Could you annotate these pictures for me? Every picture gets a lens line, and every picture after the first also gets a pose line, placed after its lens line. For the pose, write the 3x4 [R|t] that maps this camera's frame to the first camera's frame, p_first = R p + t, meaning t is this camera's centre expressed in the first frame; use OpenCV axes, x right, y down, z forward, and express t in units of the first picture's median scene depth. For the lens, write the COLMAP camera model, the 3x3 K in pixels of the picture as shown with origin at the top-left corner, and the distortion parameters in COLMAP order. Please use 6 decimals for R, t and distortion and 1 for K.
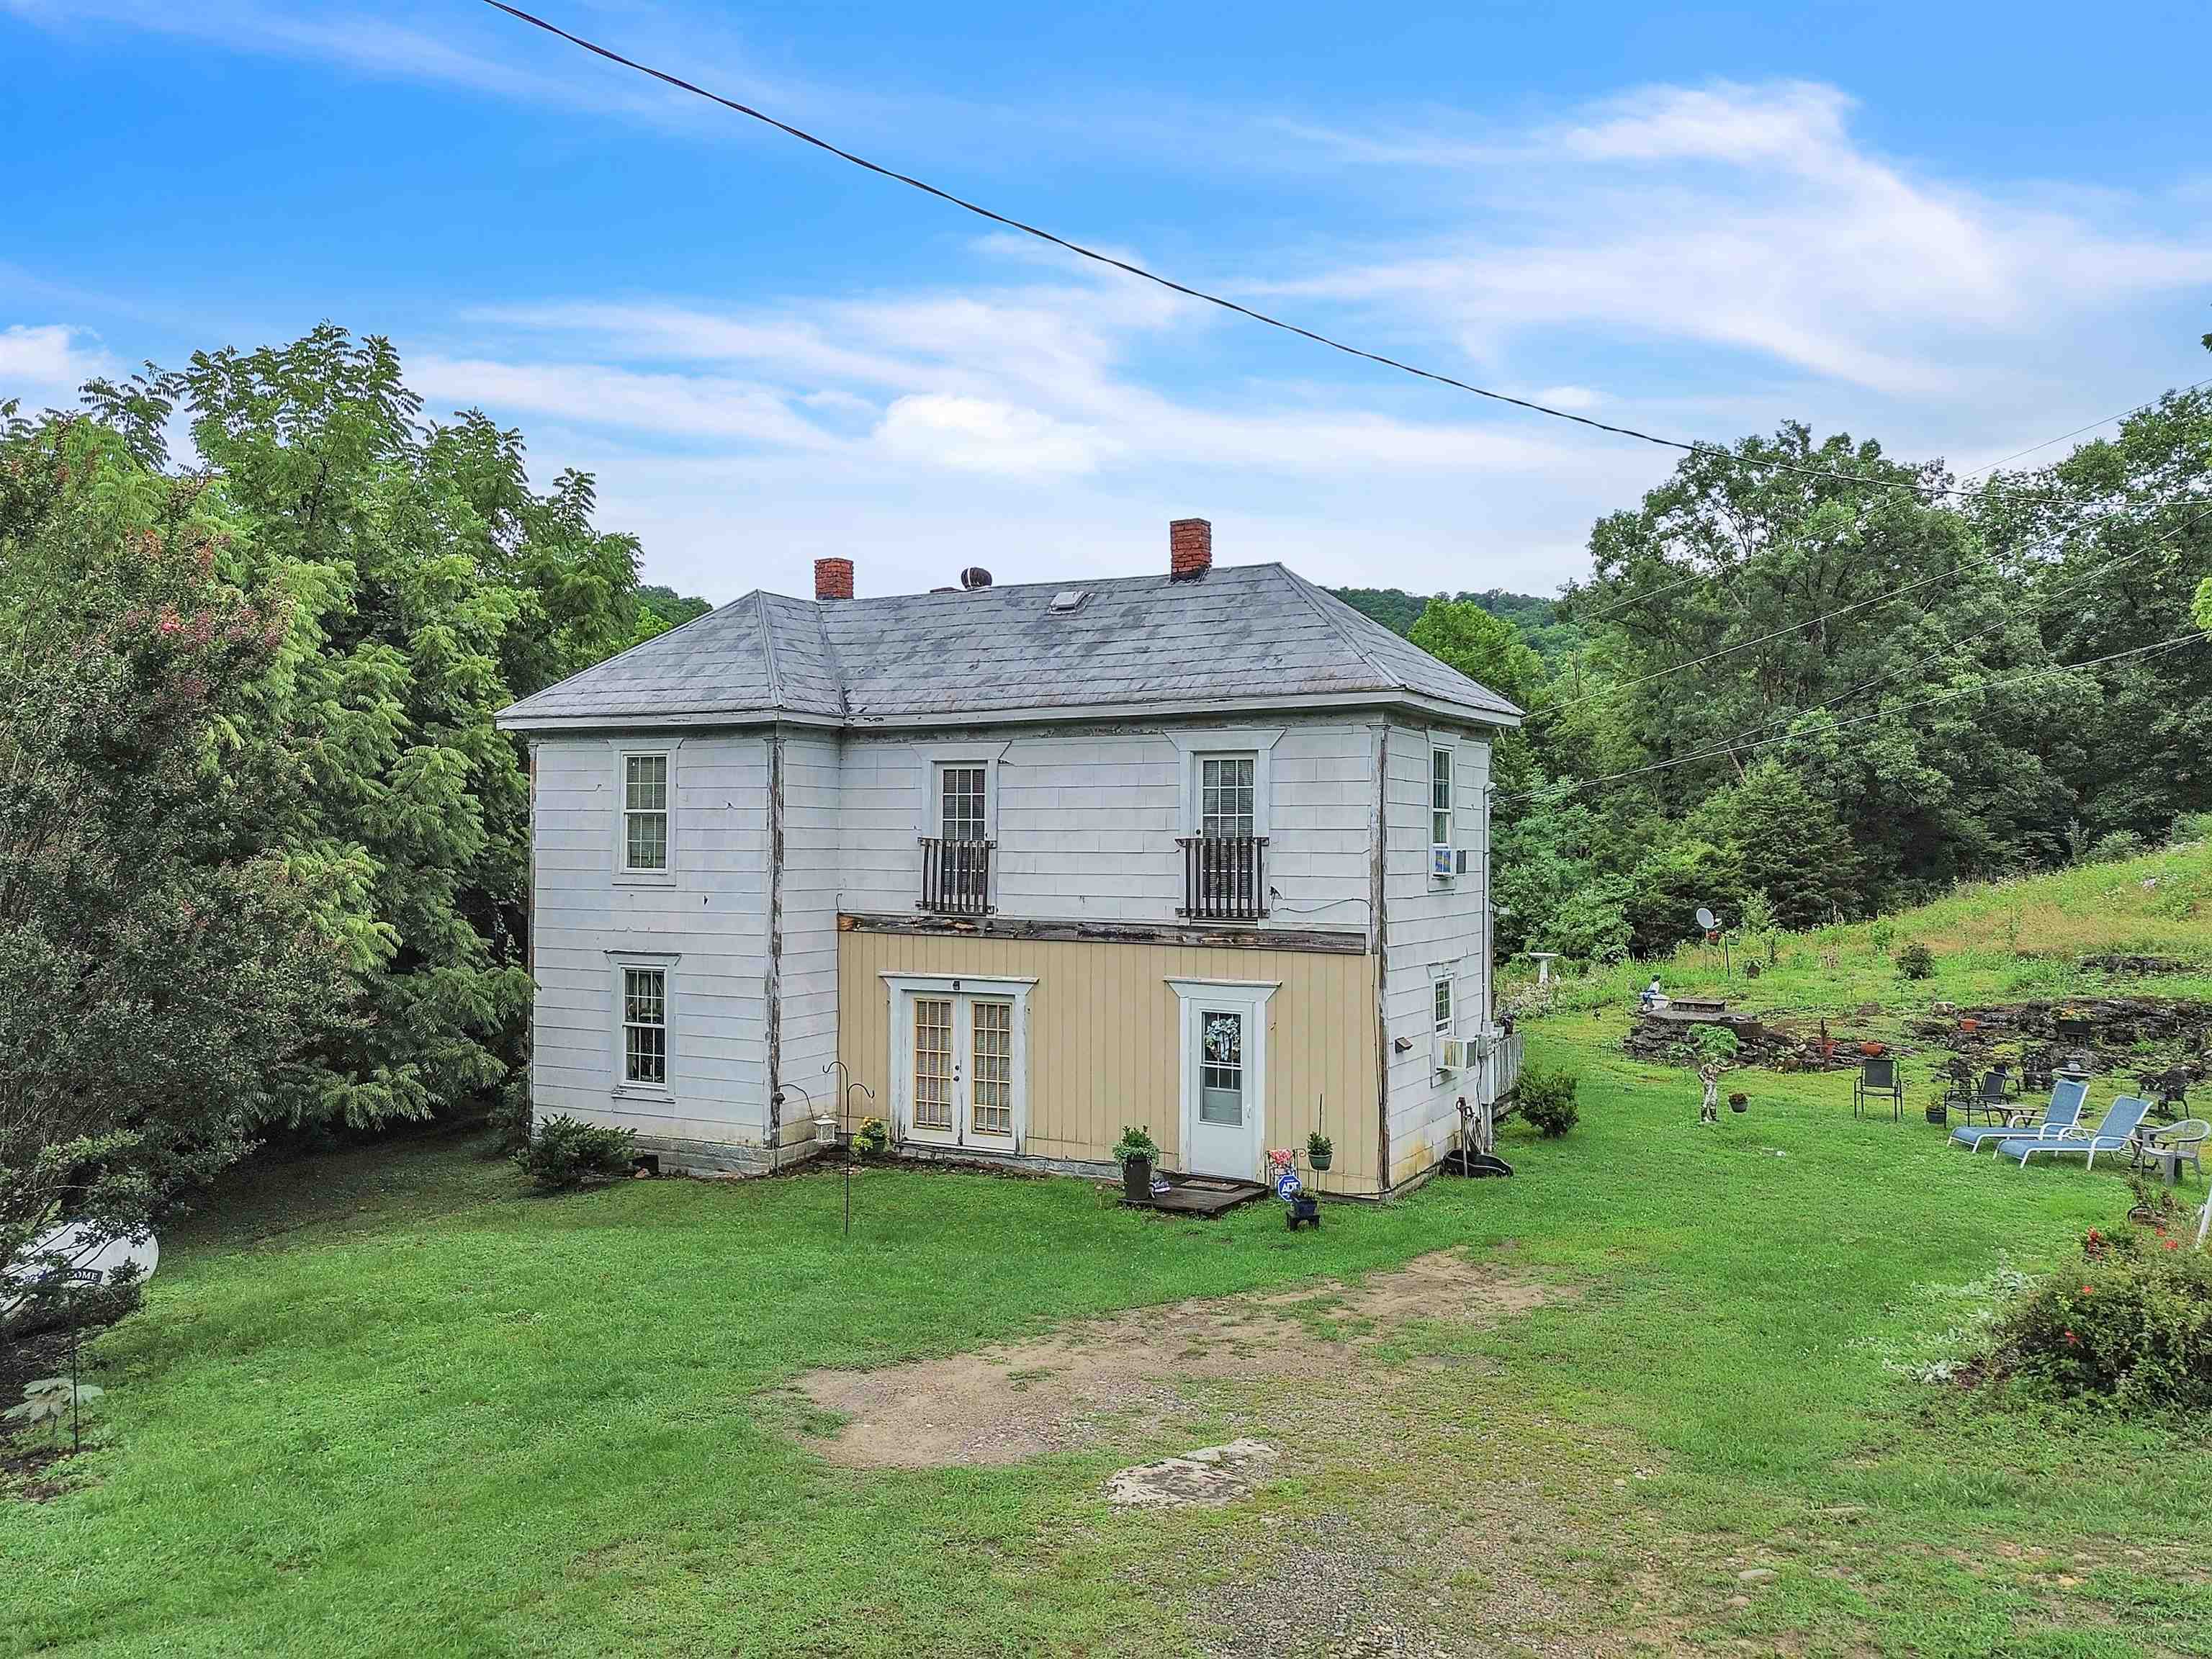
lens RADIAL K [[1570.1, 0, 1106.0], [0, 1570.1, 829.5], [0, 0, 1]] dist [0.049583, -0.040385]
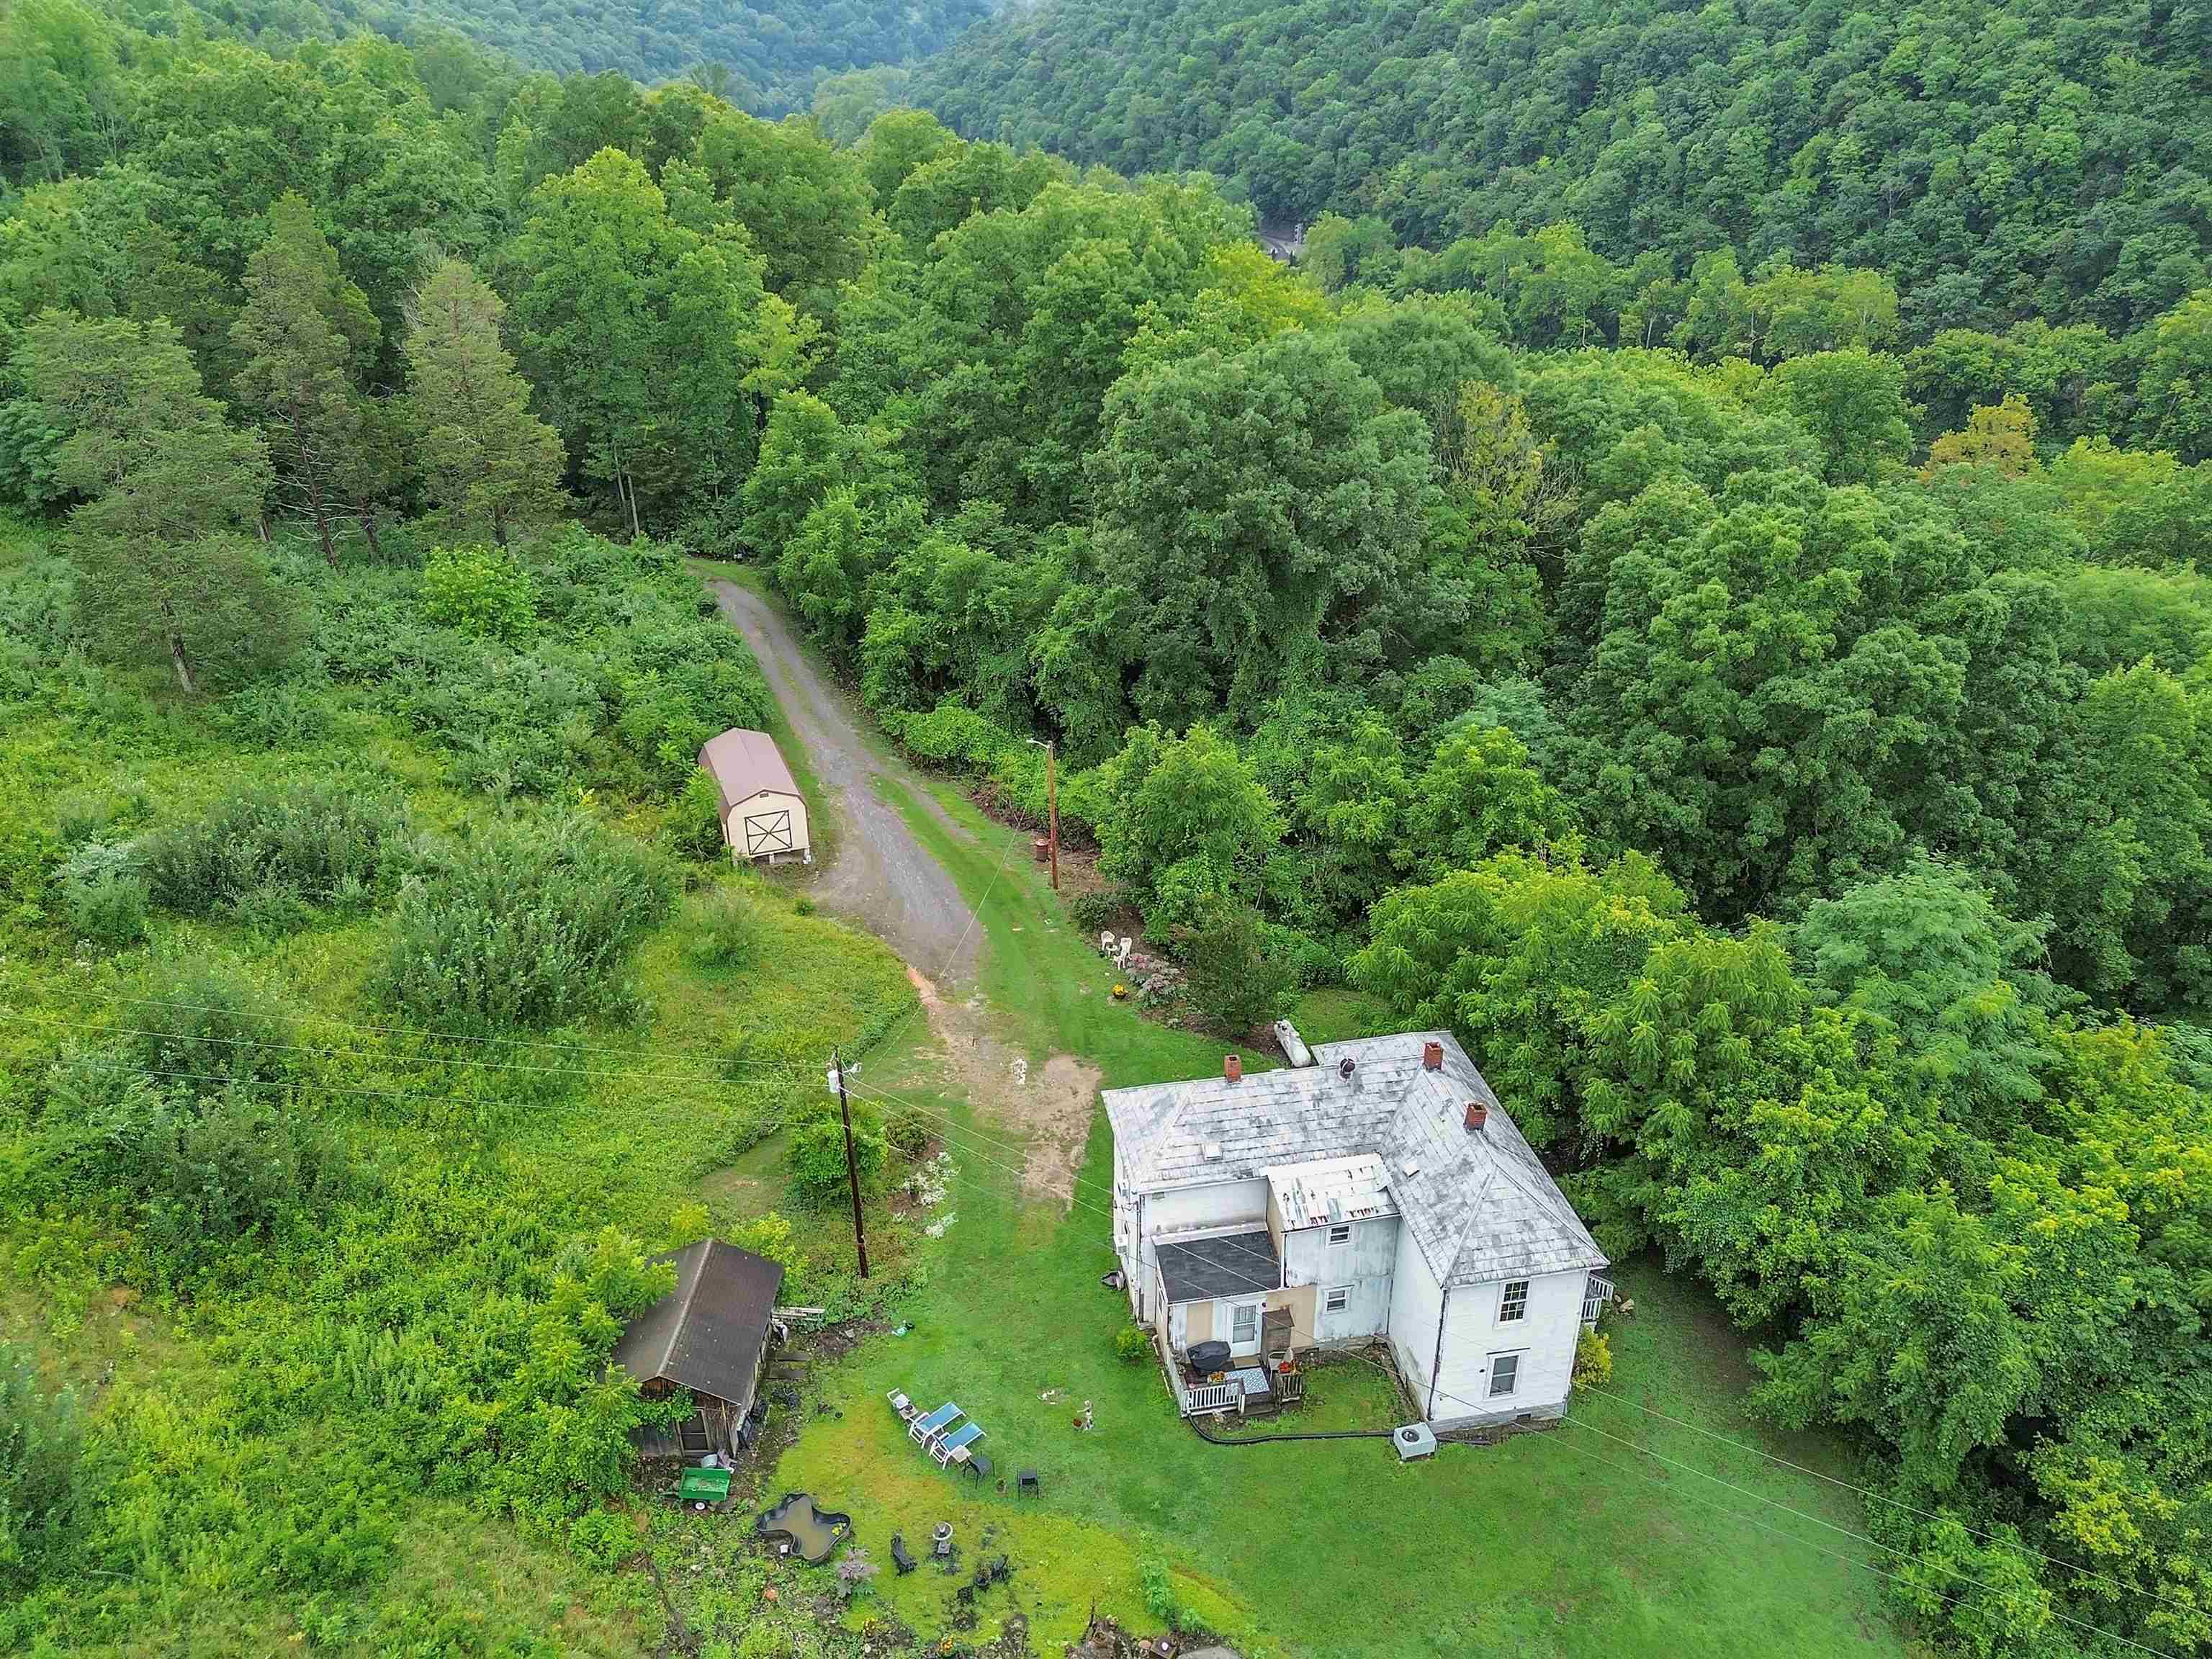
lens RADIAL K [[1570.1, 0, 1106.0], [0, 1570.1, 829.5], [0, 0, 1]] dist [0.049583, -0.040385]
pose [[-0.774784, 0.294861, -0.559256, 1.629212], [0.008429, 0.889321, 0.457206, -1.821921], [0.632170, 0.349521, -0.691517, 2.761234]]
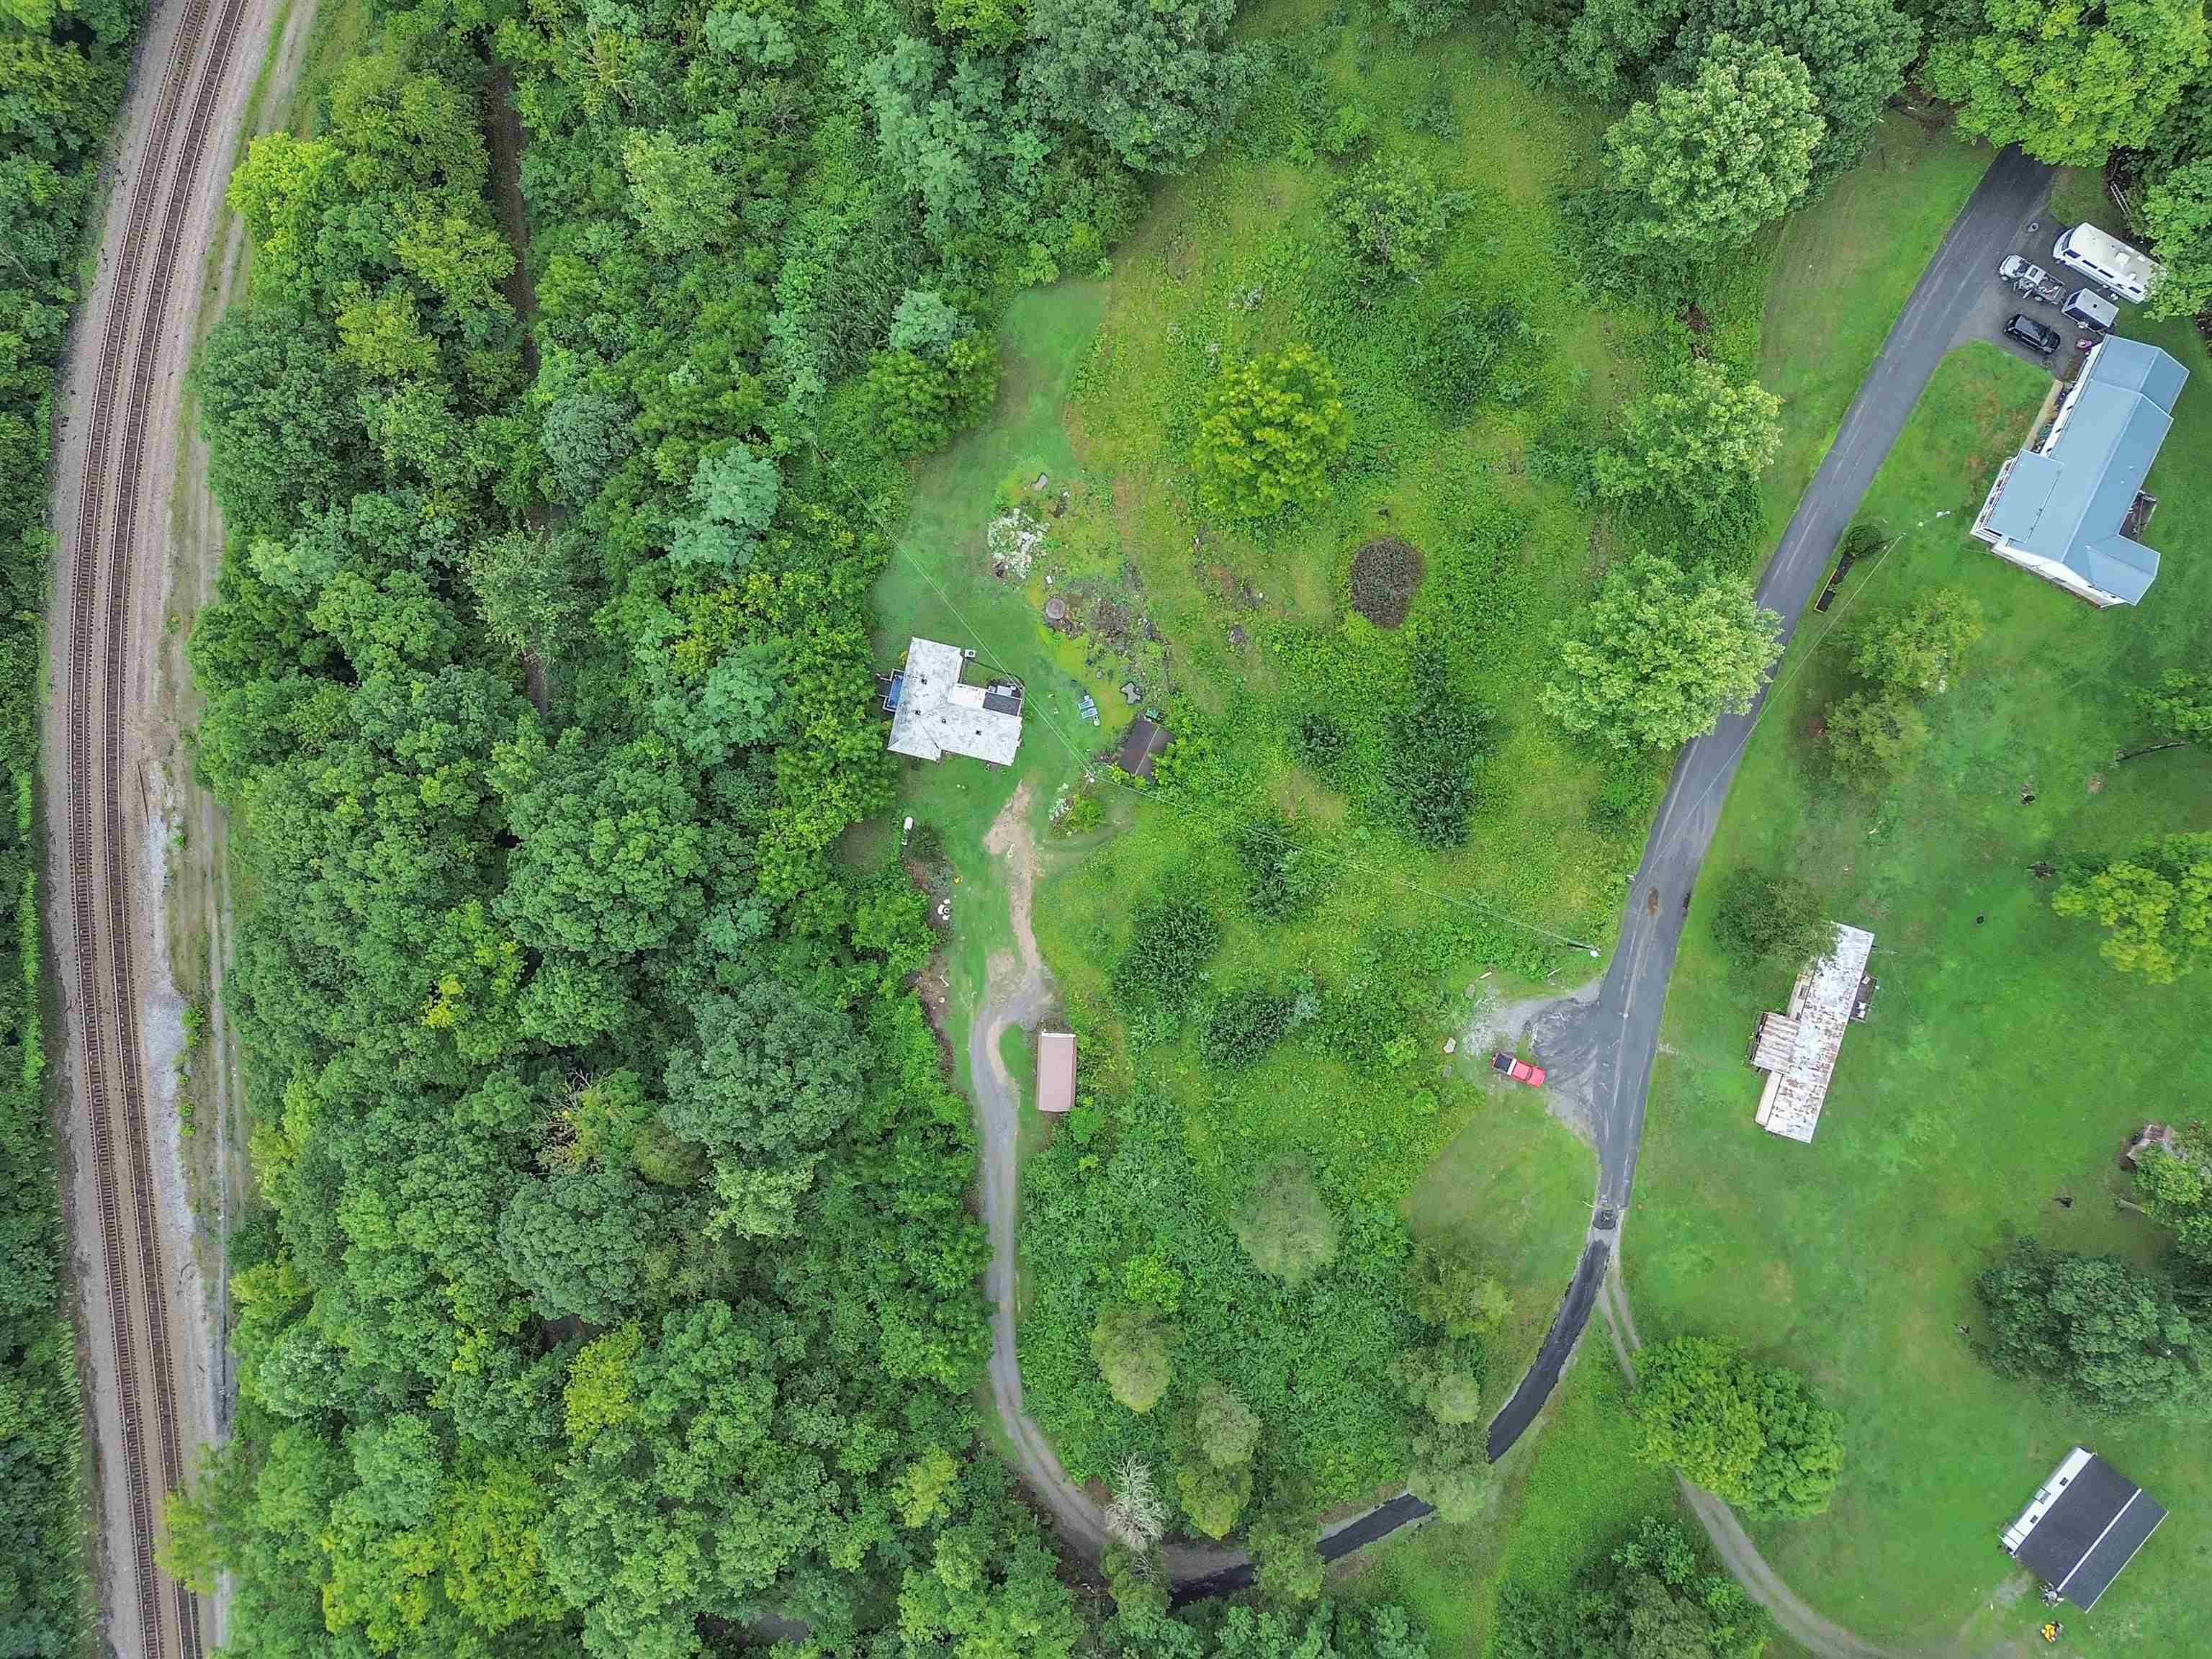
lens RADIAL K [[1570.1, 0, 1106.0], [0, 1570.1, 829.5], [0, 0, 1]] dist [0.049583, -0.040385]
pose [[0.963534, -0.266771, -0.020849, 0.789758], [0.013952, -0.027720, 0.999518, -8.984353], [-0.267221, -0.963361, -0.022987, 0.662337]]
